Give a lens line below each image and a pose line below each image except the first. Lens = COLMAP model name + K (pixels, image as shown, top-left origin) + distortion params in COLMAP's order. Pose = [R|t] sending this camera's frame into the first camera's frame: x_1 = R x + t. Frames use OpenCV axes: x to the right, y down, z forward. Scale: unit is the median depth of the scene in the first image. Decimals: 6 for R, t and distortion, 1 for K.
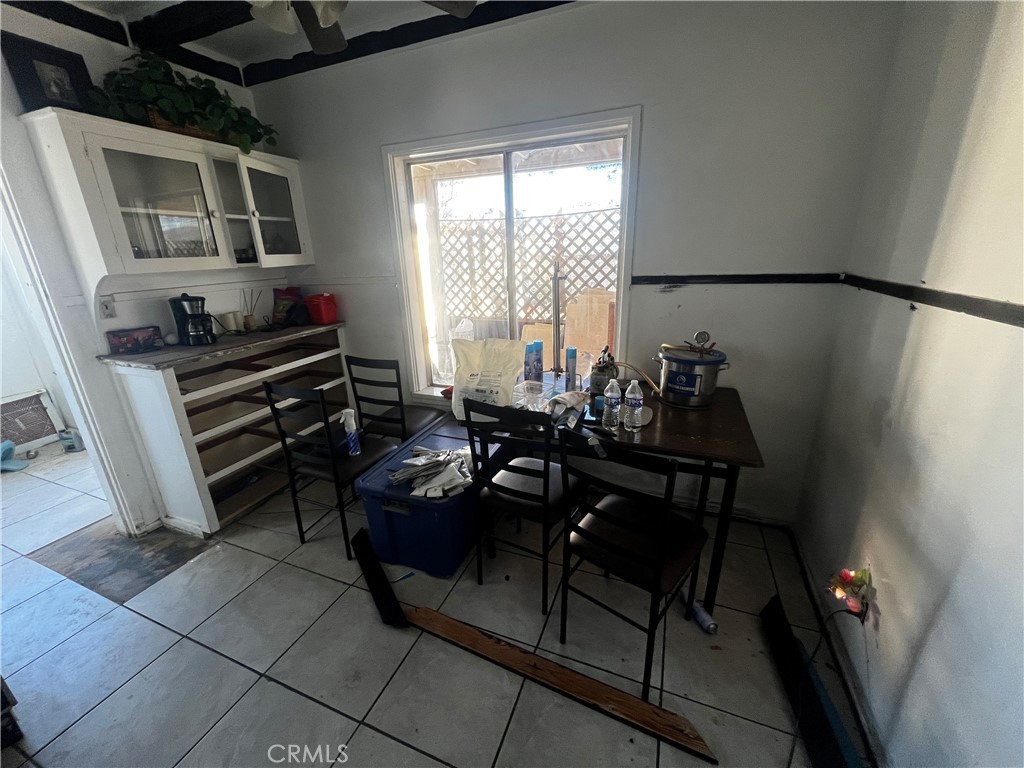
lens RADIAL K [[408.5, 0, 509.2], [0, 408.5, 381.7], [0, 0, 1]] dist [-0.000376, 0.000125]
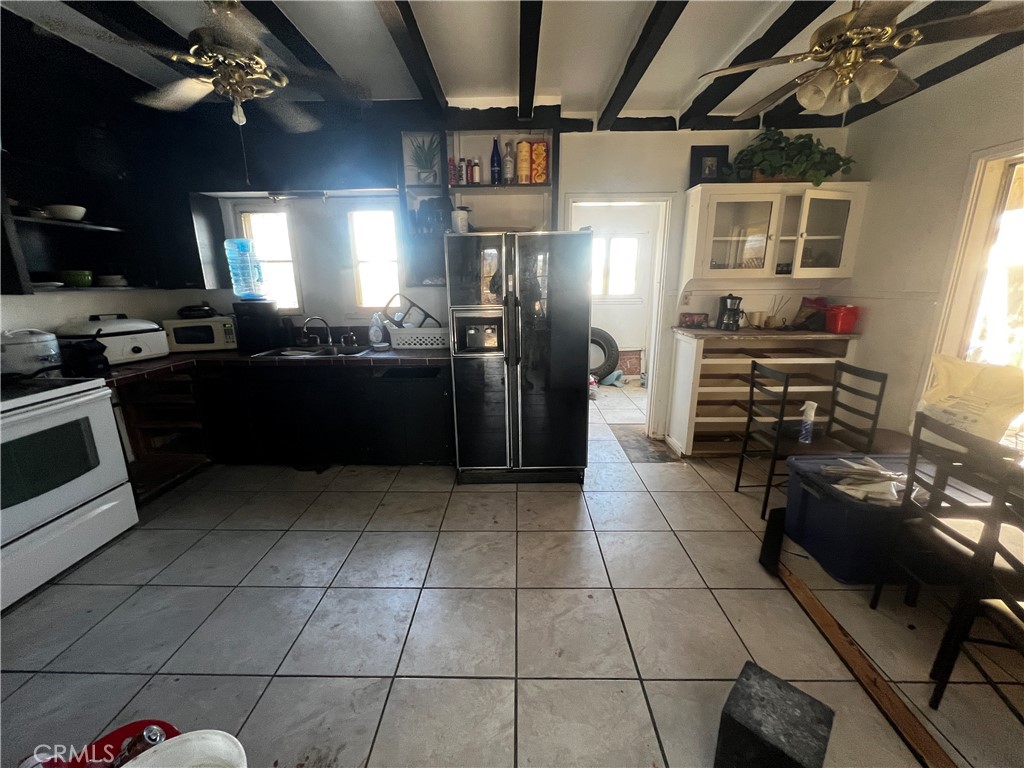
lens RADIAL K [[408.5, 0, 512.9], [0, 408.5, 379.6], [0, 0, 1]] dist [-0.000376, 0.000125]
pose [[0.363706, 0.254754, -0.896001, 0.285227], [-0.290955, 0.944821, 0.150530, 0.074495], [0.884908, 0.205947, 0.417759, -0.211338]]
